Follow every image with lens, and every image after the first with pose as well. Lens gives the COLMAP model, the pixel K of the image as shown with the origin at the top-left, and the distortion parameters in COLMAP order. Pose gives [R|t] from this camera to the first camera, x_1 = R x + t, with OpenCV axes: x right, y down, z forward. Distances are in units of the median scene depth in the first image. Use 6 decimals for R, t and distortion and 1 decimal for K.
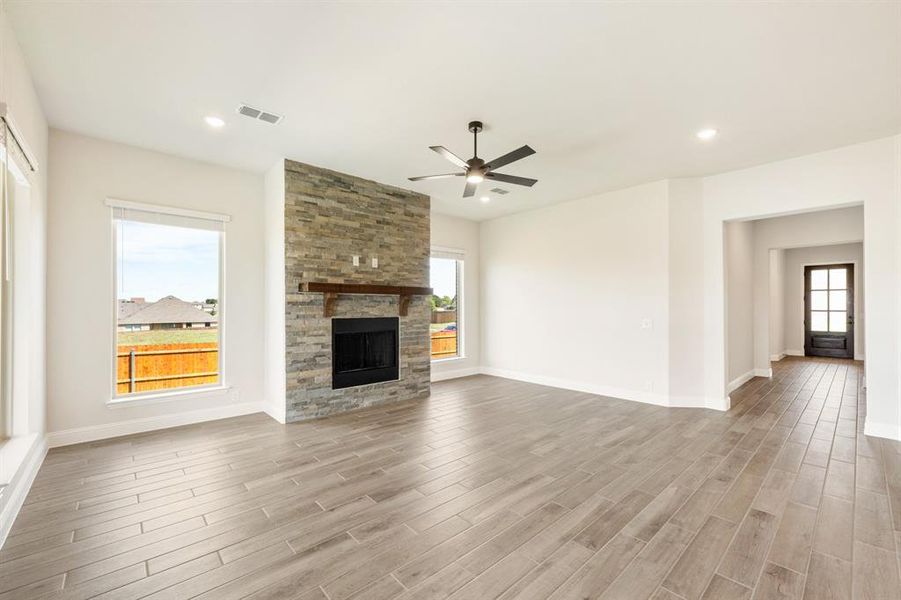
lens RADIAL K [[368.8, 0, 447.6], [0, 368.8, 305.0], [0, 0, 1]] dist [-0.000214, -0.000012]
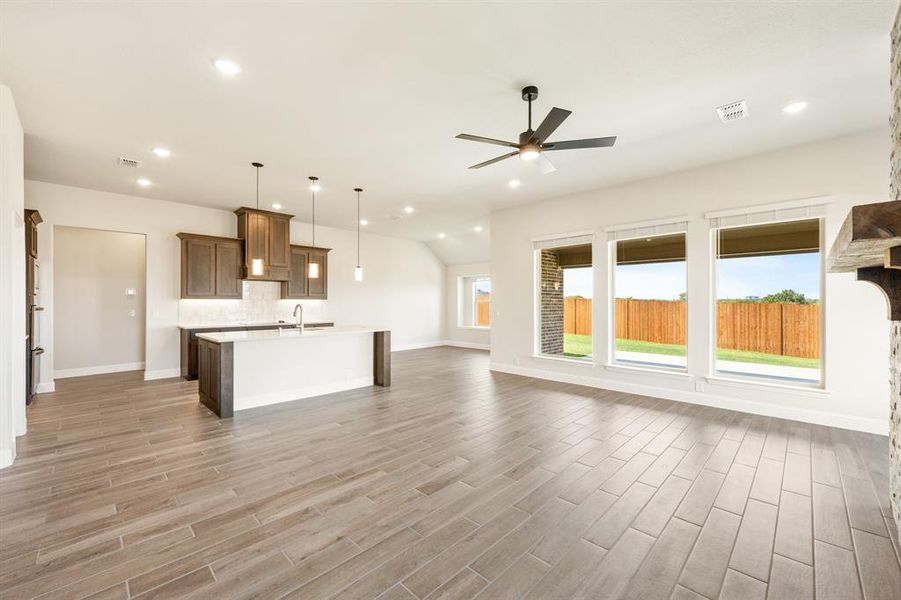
lens RADIAL K [[364.0, 0, 450.5], [0, 364.0, 300.0], [0, 0, 1]] dist [-0.000035, -0.000037]
pose [[-0.997932, 0.000467, -0.064278, 0.220770], [0.001213, 0.999932, -0.011578, 0.010350], [0.064268, -0.011632, -0.997865, 1.275004]]
